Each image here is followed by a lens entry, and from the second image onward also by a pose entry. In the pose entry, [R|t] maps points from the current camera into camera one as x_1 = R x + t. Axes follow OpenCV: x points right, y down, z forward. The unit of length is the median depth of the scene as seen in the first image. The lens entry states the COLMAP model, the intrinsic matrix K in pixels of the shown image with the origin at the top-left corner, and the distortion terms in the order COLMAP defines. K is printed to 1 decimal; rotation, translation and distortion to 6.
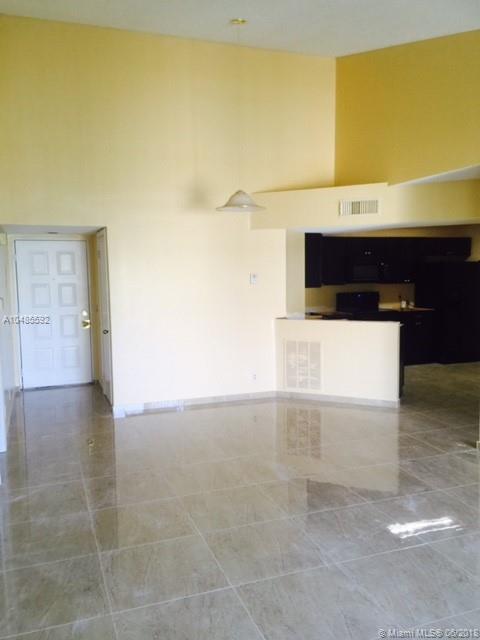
lens RADIAL K [[569.0, 0, 240.0], [0, 569.0, 320.0], [0, 0, 1]] dist [0.090638, -0.100657]
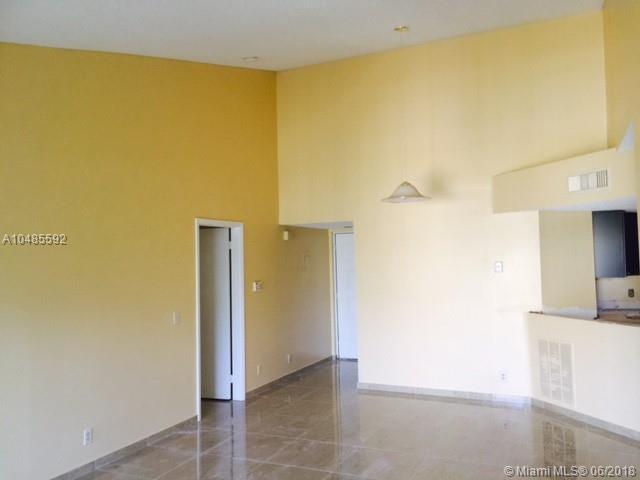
lens RADIAL K [[569.0, 0, 330.6], [0, 569.0, 230.0], [0, 0, 1]] dist [0.090638, -0.100657]
pose [[0.699605, -0.036772, -0.713583, 0.491278], [-0.052270, 0.993365, -0.102436, -0.022060], [0.712615, 0.108964, 0.693041, 0.158247]]
